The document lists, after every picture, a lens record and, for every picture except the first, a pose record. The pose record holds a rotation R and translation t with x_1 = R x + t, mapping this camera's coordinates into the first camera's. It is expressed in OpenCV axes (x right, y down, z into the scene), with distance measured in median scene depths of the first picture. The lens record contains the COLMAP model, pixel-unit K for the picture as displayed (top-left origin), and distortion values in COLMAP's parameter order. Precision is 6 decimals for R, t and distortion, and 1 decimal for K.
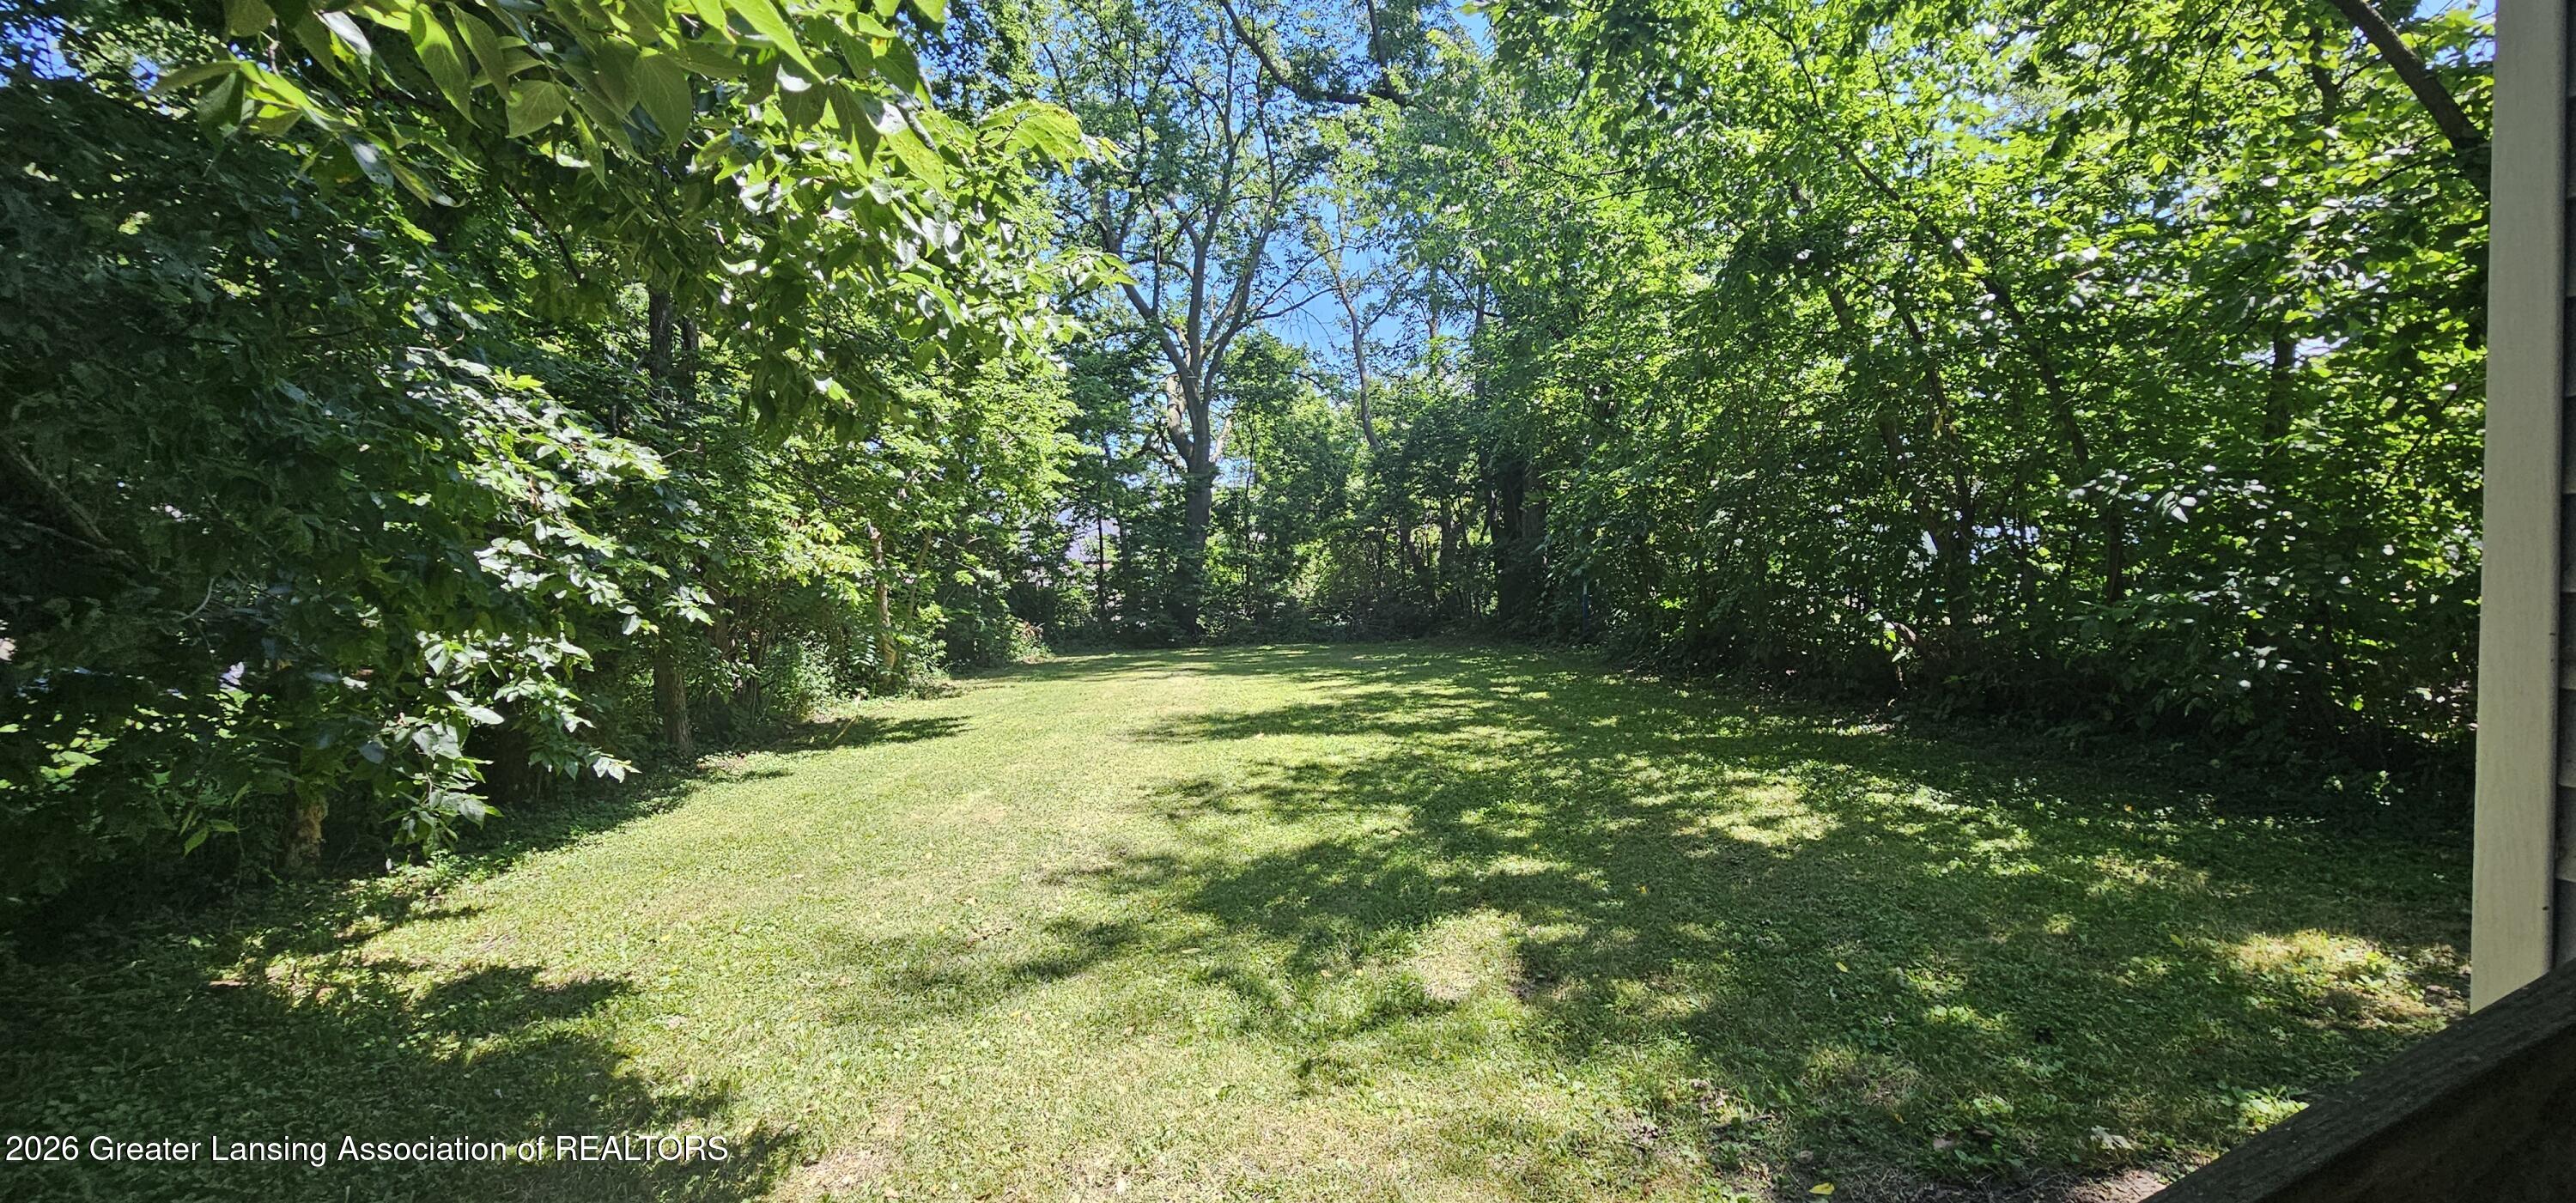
lens RADIAL K [[1065.3, 0, 1287.8], [0, 1065.3, 596.9], [0, 0, 1]] dist [-0.009439, 0.001321]
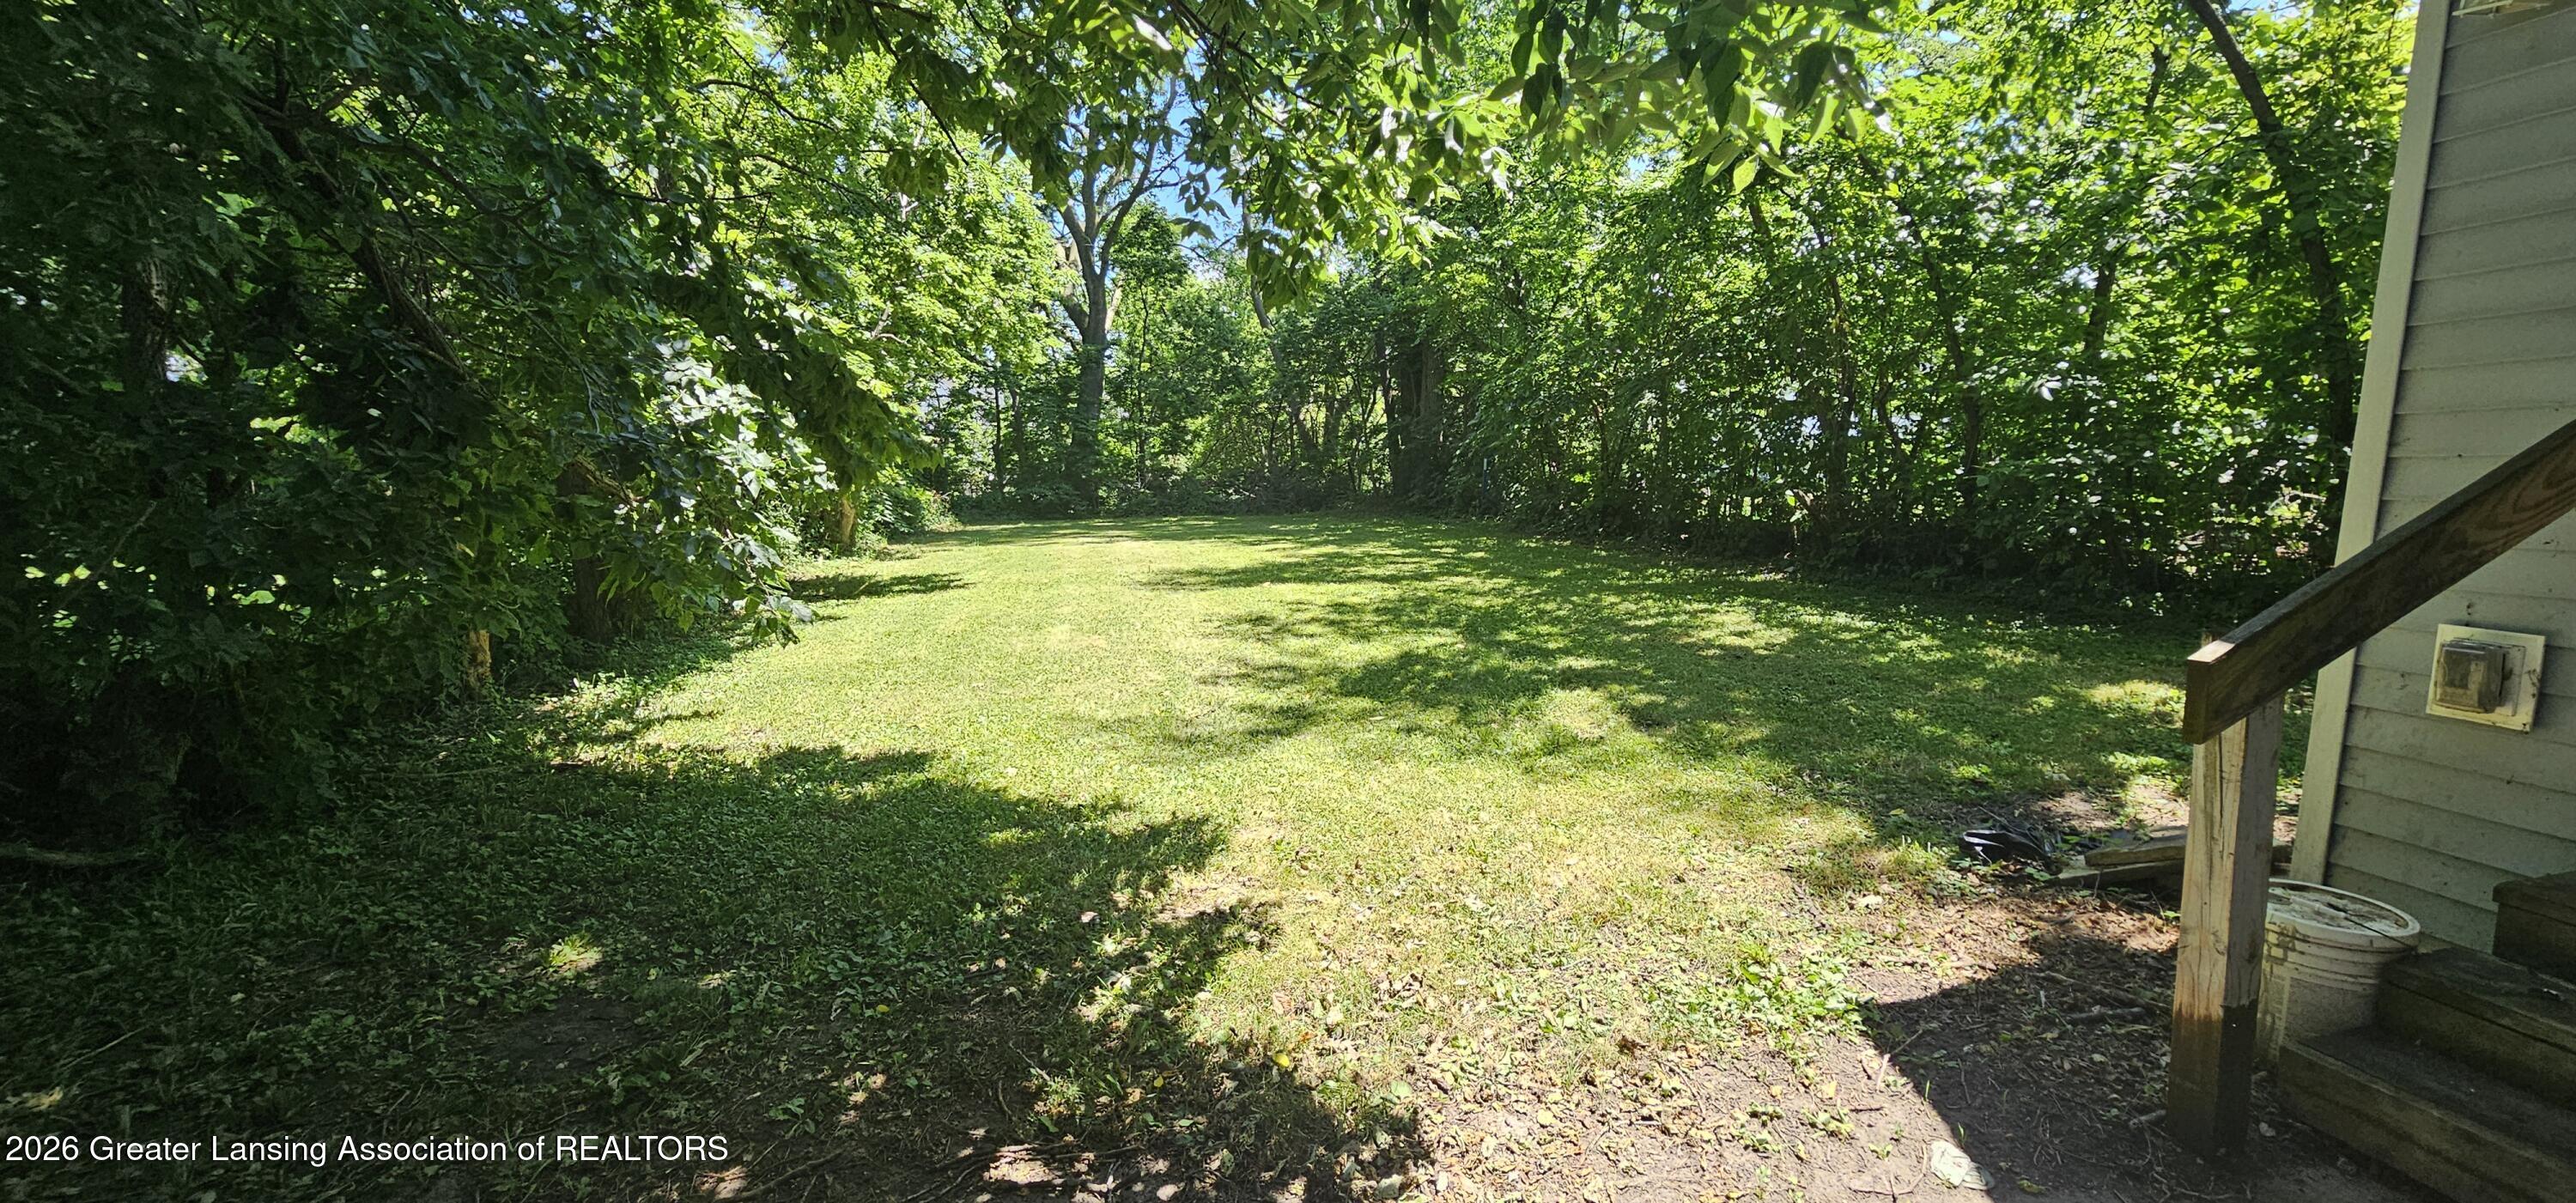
lens RADIAL K [[1065.3, 0, 1286.4], [0, 1065.3, 601.8], [0, 0, 1]] dist [-0.009439, 0.001321]
pose [[0.987815, -0.003550, 0.155591, -0.219211], [-0.014384, 0.993378, 0.113986, 0.025139], [-0.154965, -0.114835, 0.981223, -0.131985]]
